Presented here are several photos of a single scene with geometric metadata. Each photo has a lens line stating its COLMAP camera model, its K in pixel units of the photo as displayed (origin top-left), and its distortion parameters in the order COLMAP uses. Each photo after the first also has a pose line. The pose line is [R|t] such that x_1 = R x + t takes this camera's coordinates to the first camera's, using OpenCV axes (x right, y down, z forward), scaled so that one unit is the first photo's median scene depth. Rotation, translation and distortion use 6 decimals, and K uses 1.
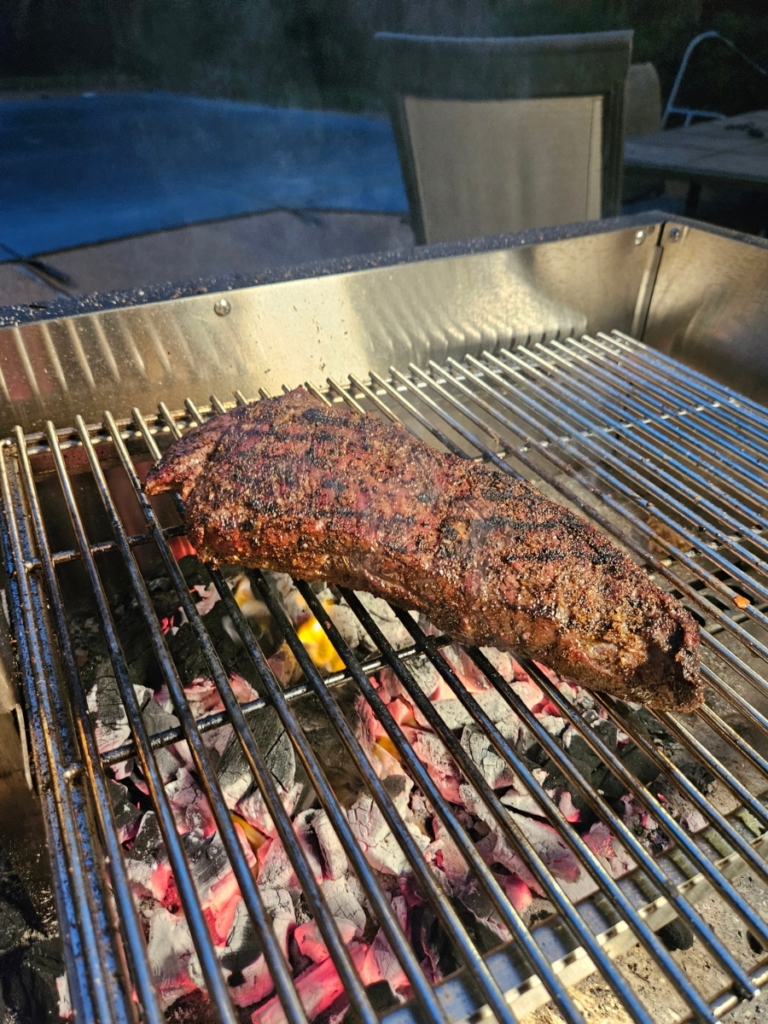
lens RADIAL K [[708.5, 0, 384.0], [0, 708.5, 512.0], [0, 0, 1]] dist [-0.004708, -0.005181]
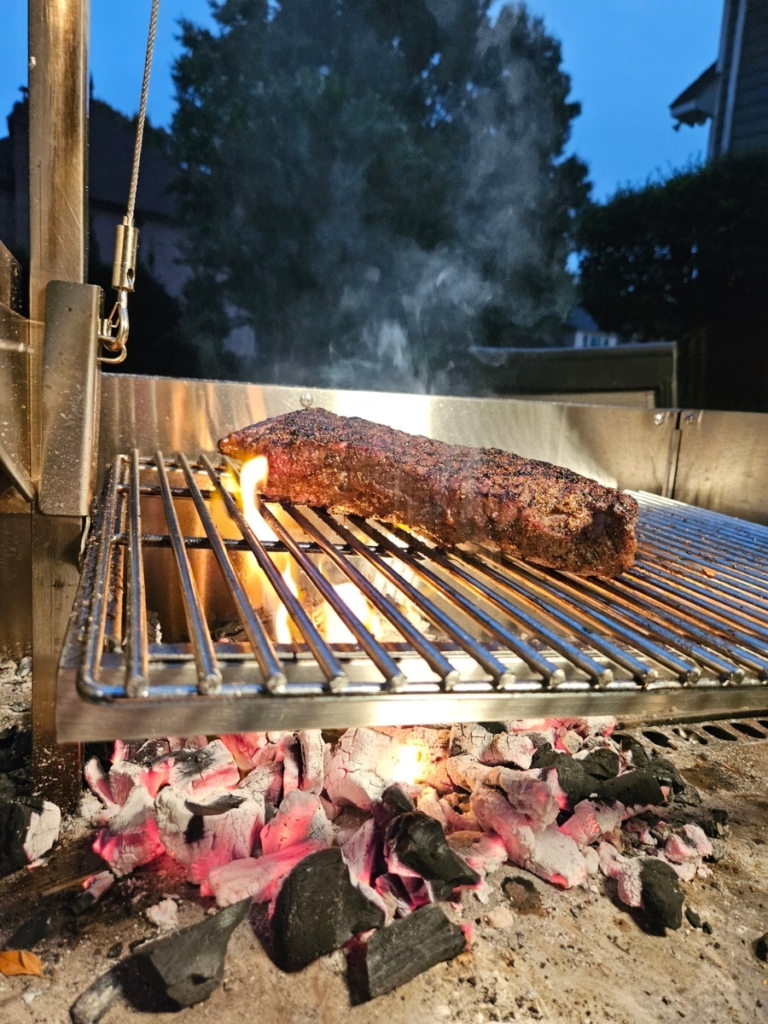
lens RADIAL K [[708.5, 0, 384.0], [0, 708.5, 512.0], [0, 0, 1]] dist [-0.004708, -0.005181]
pose [[0.986786, 0.073208, -0.144550, 0.167859], [-0.129301, 0.893418, -0.430215, 0.634427], [0.097648, 0.443220, 0.891078, -0.084772]]
